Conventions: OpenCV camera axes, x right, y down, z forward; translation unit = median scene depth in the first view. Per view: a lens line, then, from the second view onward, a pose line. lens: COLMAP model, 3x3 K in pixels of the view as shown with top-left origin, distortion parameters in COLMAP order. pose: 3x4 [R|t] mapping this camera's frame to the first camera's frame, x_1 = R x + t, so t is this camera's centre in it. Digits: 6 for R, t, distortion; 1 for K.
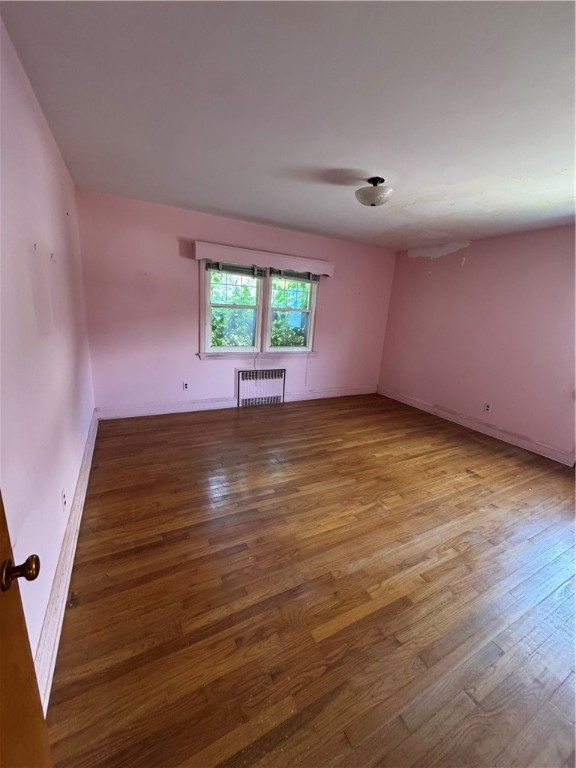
lens RADIAL K [[307.7, 0, 292.1], [0, 307.7, 382.9], [0, 0, 1]] dist [-0.000890, 0.000180]
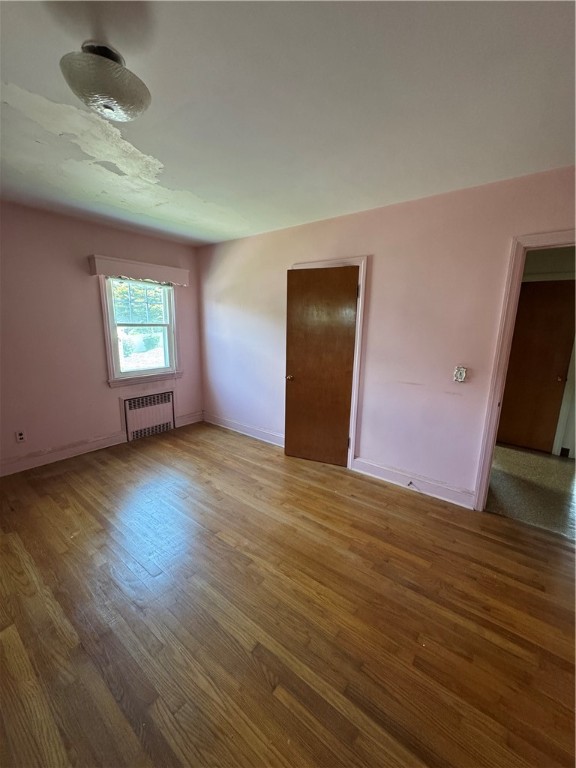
lens RADIAL K [[307.7, 0, 285.3], [0, 307.7, 383.2], [0, 0, 1]] dist [-0.000890, 0.000180]
pose [[-0.394368, -0.248448, 0.884730, -0.410849], [0.174785, 0.924905, 0.337640, -0.301298], [-0.902178, 0.287792, -0.321328, 1.069326]]
